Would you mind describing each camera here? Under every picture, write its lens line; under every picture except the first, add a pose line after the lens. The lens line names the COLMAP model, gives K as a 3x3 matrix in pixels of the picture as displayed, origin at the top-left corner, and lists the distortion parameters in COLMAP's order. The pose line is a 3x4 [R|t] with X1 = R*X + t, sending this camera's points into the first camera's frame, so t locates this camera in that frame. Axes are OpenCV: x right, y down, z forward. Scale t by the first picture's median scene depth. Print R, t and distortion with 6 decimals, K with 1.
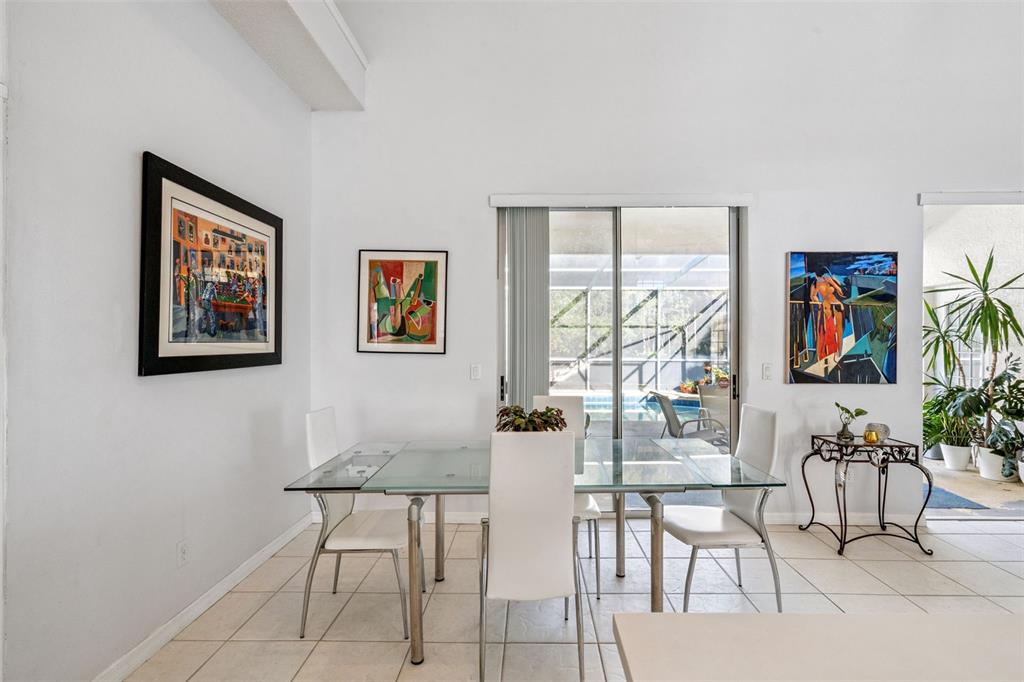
lens RADIAL K [[464.0, 0, 525.4], [0, 464.0, 345.0], [0, 0, 1]] dist [-0.006510, 0.001782]
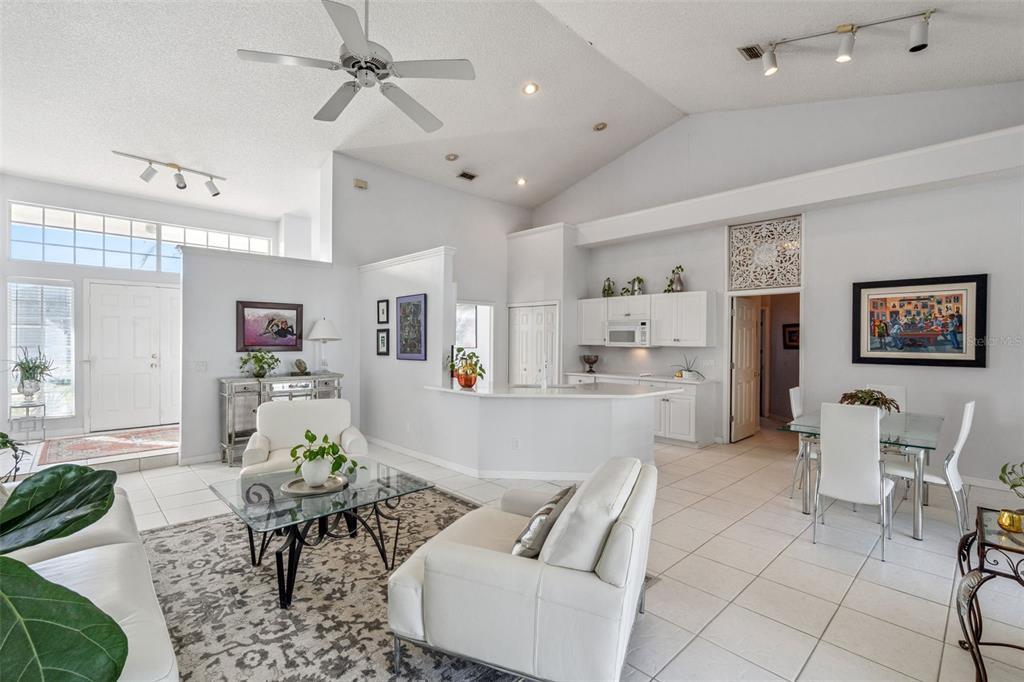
lens RADIAL K [[464.0, 0, 512.2], [0, 464.0, 341.5], [0, 0, 1]] dist [-0.006510, 0.001782]
pose [[-0.714291, -0.005069, -0.699830, 1.500011], [-0.014609, 0.999864, 0.007669, -0.031696], [0.699696, 0.015702, -0.714268, 0.893474]]
